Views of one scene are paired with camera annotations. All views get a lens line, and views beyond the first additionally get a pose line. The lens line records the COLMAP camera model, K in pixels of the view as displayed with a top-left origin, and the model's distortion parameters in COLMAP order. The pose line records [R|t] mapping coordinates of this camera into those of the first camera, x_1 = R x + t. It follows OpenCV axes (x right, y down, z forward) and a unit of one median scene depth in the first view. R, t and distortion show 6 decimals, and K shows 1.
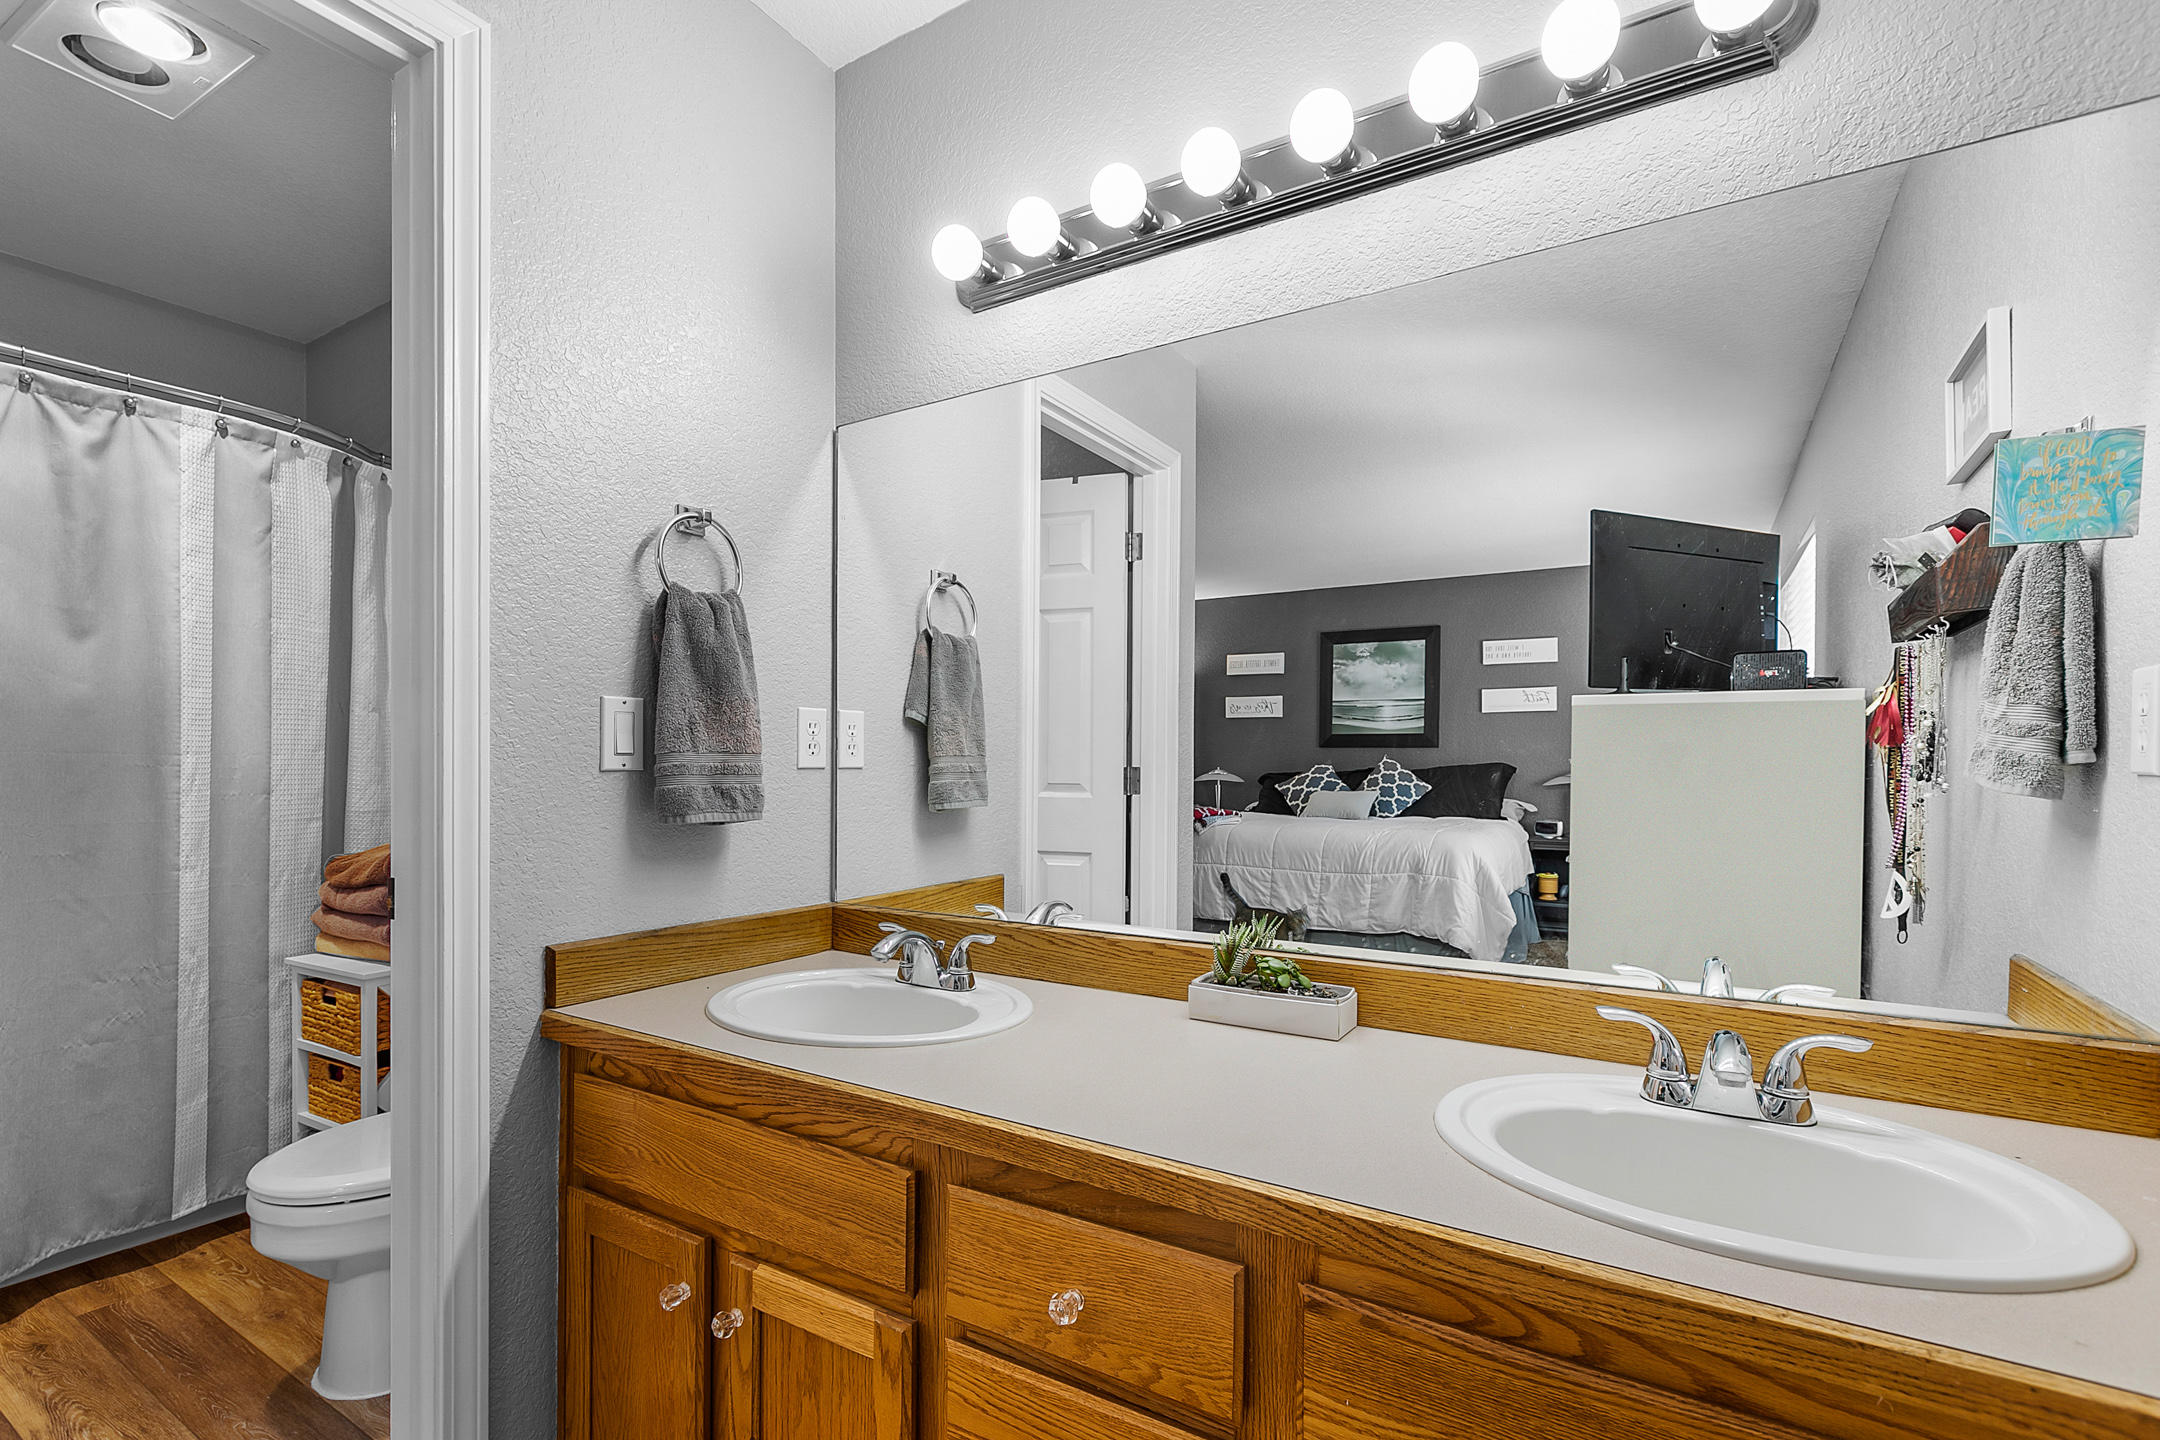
lens RADIAL K [[979.3, 0, 1075.7], [0, 979.3, 746.9], [0, 0, 1]] dist [0.001632, 0.000100]
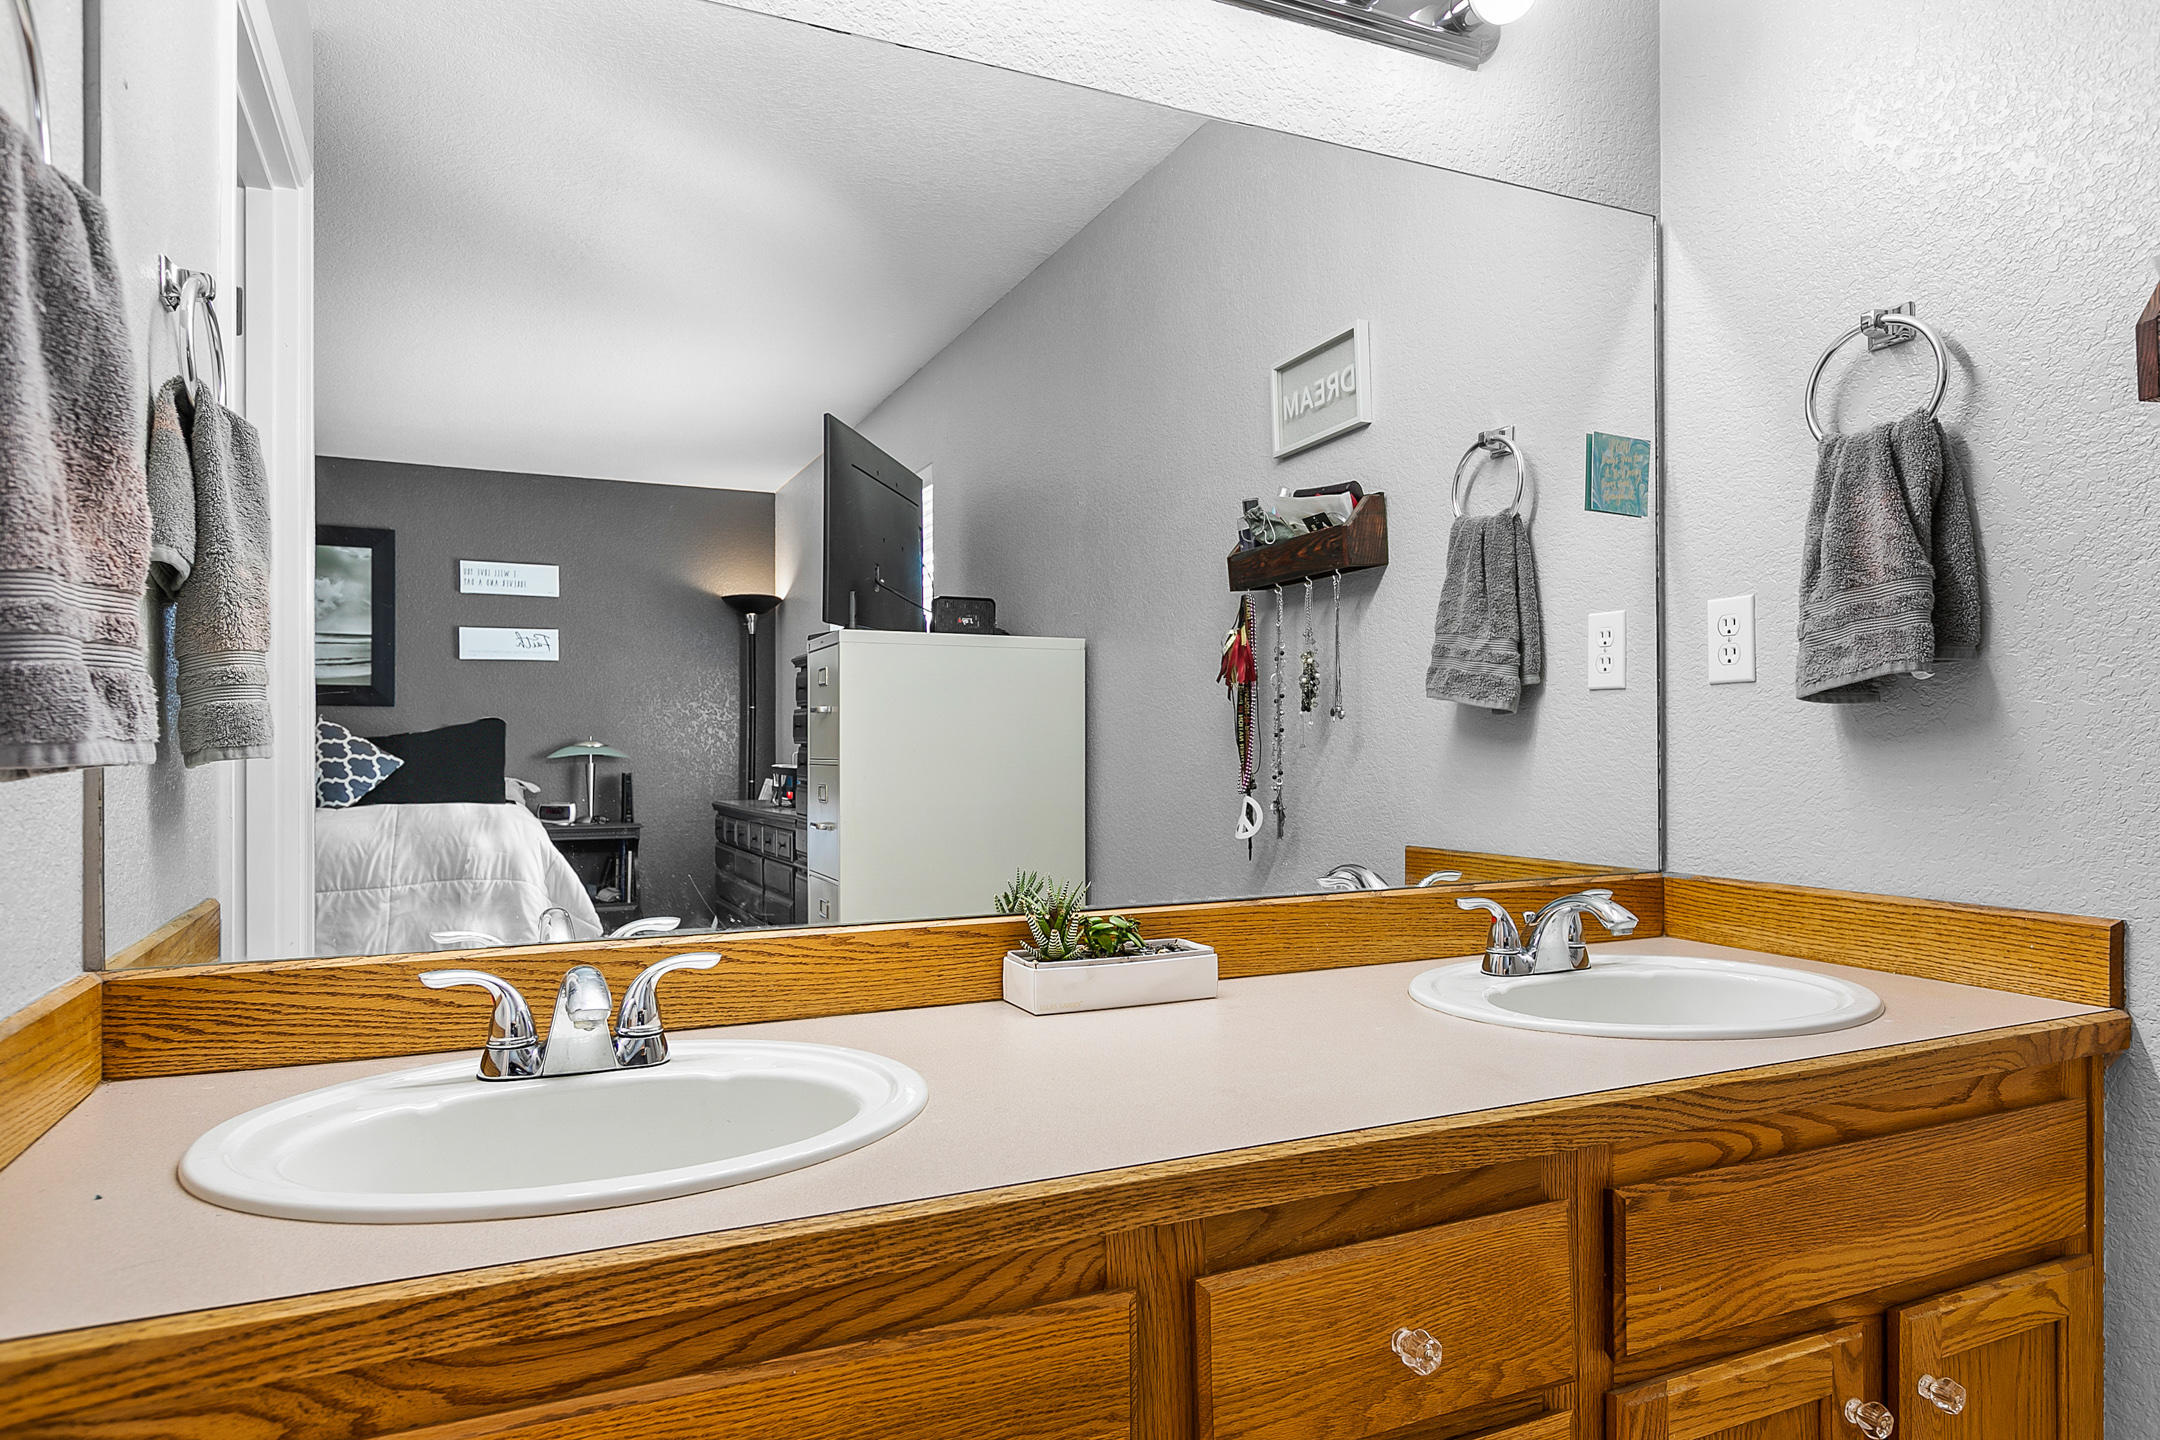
lens RADIAL K [[1295.2, 0, 1080.0], [0, 1295.2, 720.0], [0, 0, 1]] dist [-0.003964, -0.001280]
pose [[0.551321, 0.009226, 0.834242, -0.599155], [-0.006887, 0.999955, -0.006508, 0.062171], [-0.834265, -0.002158, 0.551360, 0.413977]]
